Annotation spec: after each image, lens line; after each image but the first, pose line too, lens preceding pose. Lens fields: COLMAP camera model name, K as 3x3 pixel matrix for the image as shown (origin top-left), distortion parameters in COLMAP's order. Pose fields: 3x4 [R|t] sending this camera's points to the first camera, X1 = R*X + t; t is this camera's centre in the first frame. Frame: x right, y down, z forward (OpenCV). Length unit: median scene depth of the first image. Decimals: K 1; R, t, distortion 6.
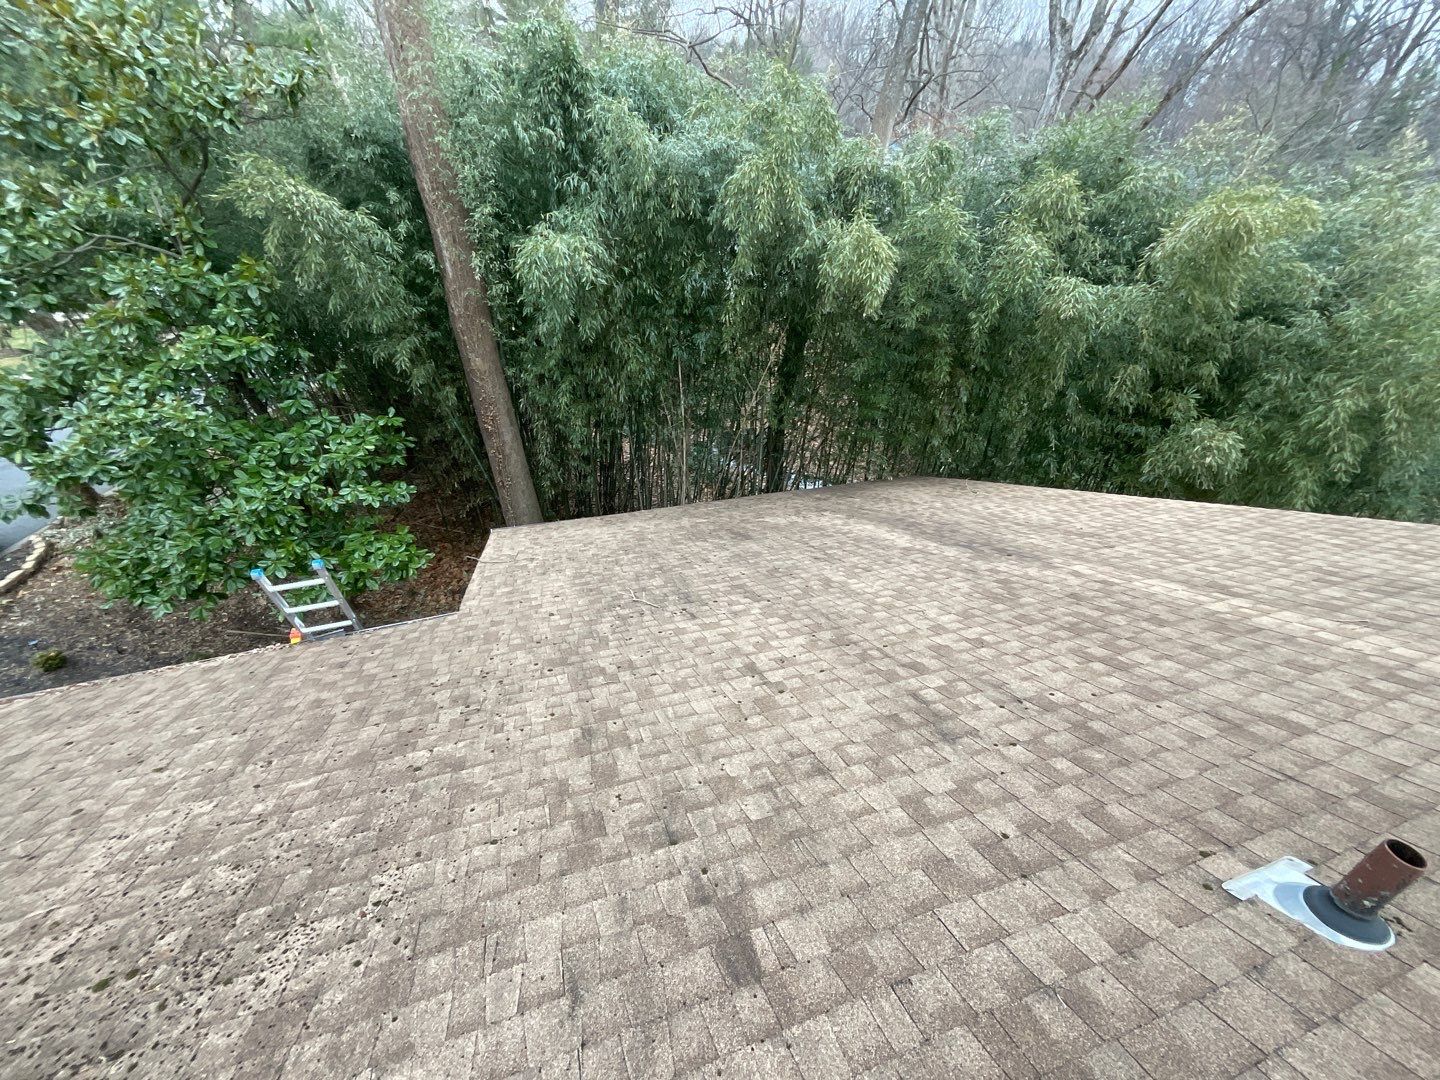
lens RADIAL K [[580.3, 0, 717.9], [0, 580.3, 544.3], [0, 0, 1]] dist [-0.001161, -0.000390]
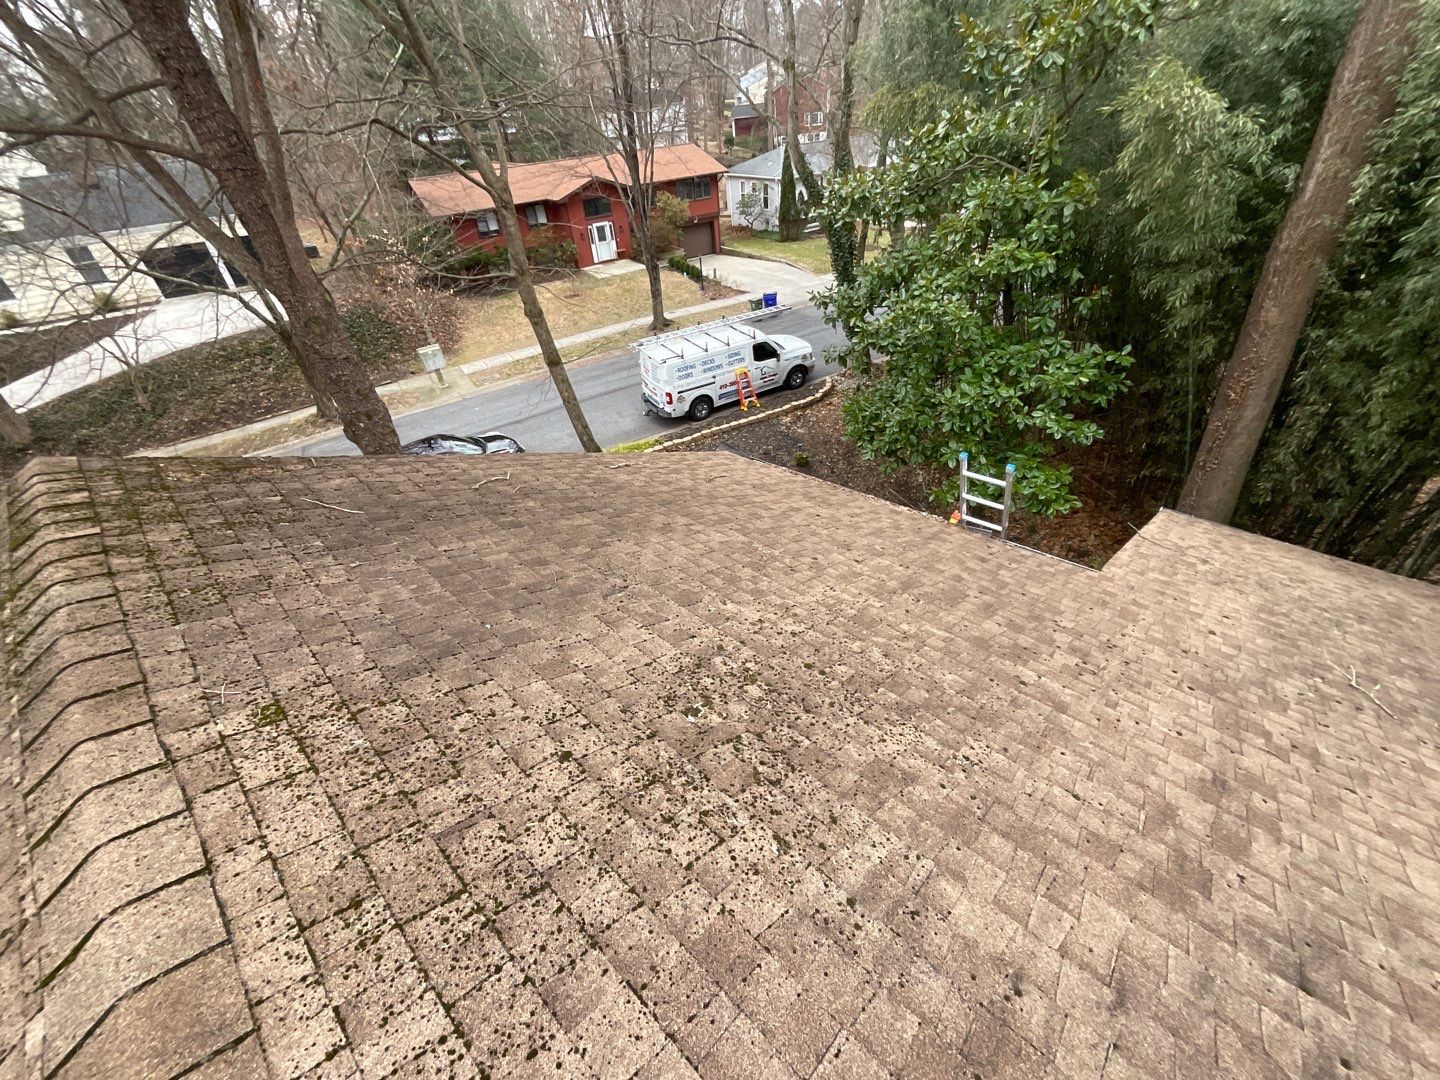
lens RADIAL K [[580.3, 0, 717.5], [0, 580.3, 541.2], [0, 0, 1]] dist [-0.001161, -0.000390]
pose [[0.468117, 0.469387, -0.748694, -0.091726], [-0.391178, 0.869795, 0.300727, 0.053201], [0.792367, 0.152097, 0.590779, -0.078257]]
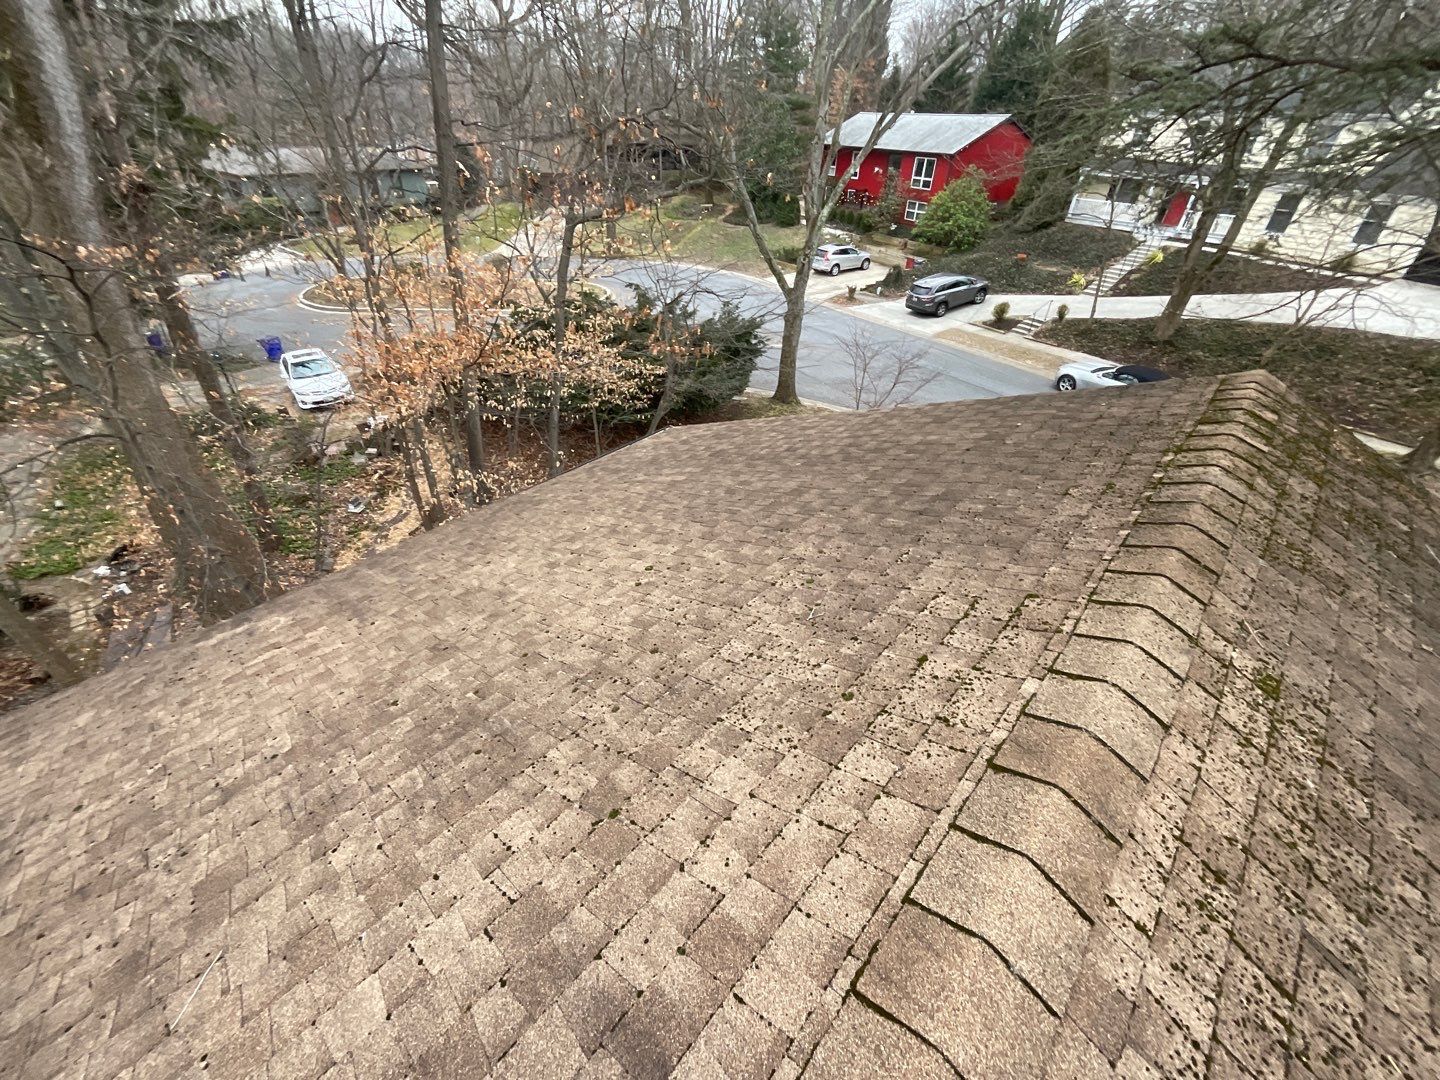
lens RADIAL K [[580.3, 0, 720.0], [0, 580.3, 539.3], [0, 0, 1]] dist [-0.001161, -0.000390]
pose [[-0.875324, 0.241772, -0.418754, 0.020221], [-0.305139, 0.395614, 0.866244, 0.153149], [0.375099, 0.886022, -0.272517, -0.225912]]
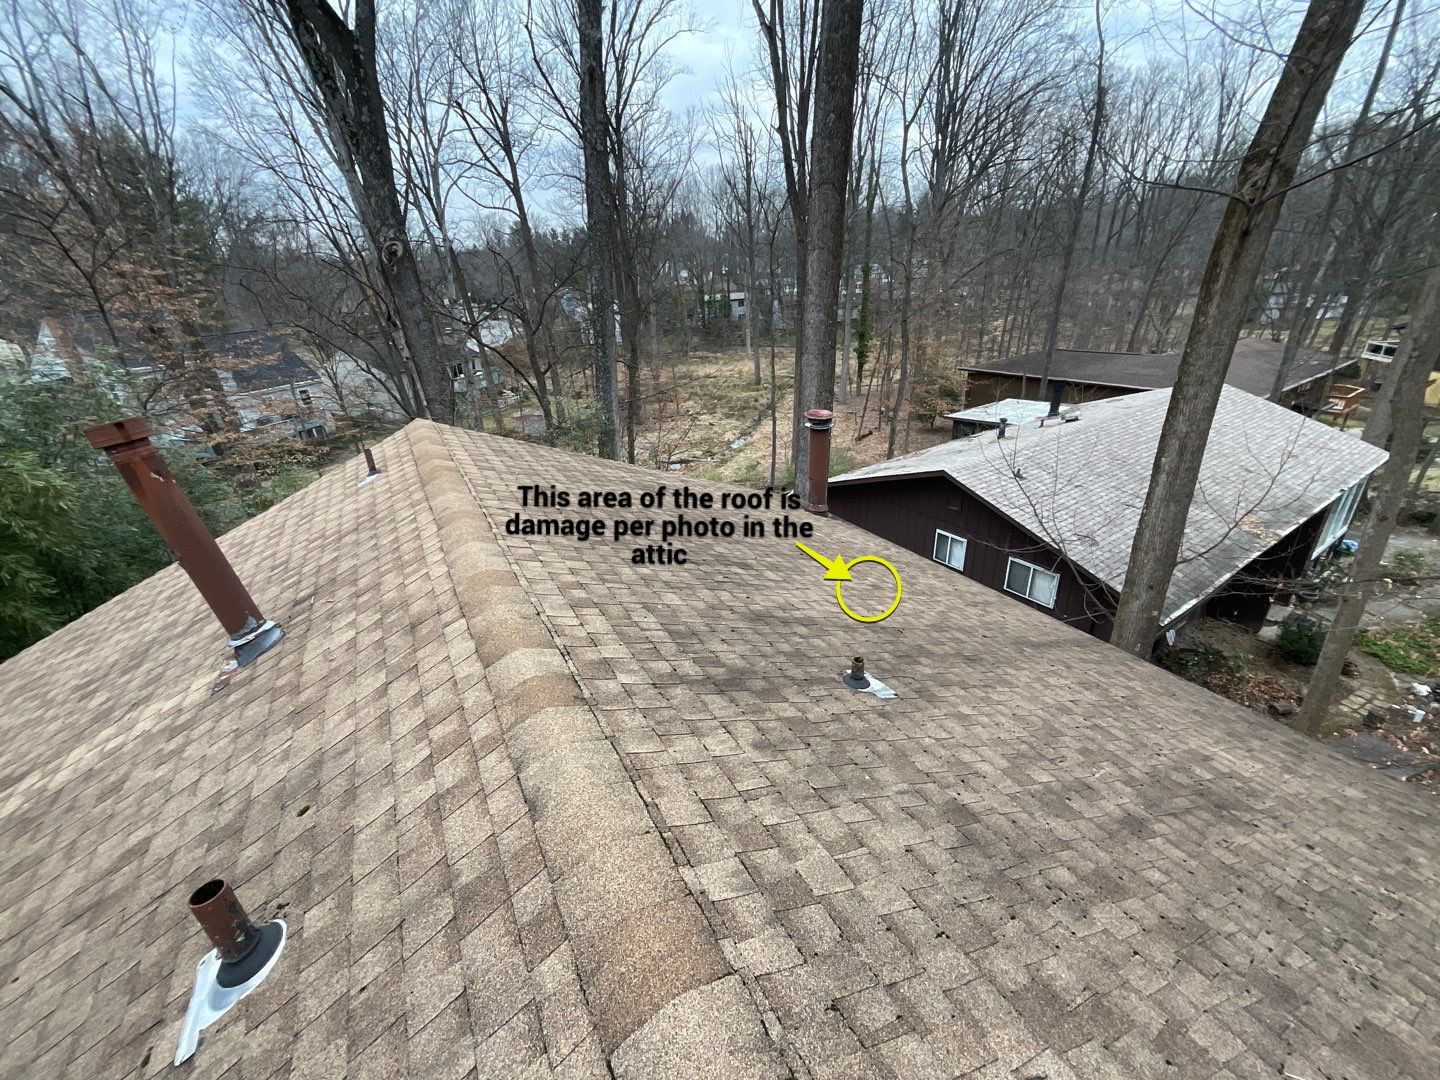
lens RADIAL K [[580.3, 0, 718.6], [0, 580.3, 542.5], [0, 0, 1]] dist [-0.001161, -0.000390]
pose [[-0.188981, -0.438784, 0.878496, 0.151495], [0.572499, 0.677616, 0.461606, 0.060993], [-0.797829, 0.590173, 0.123147, -0.124632]]
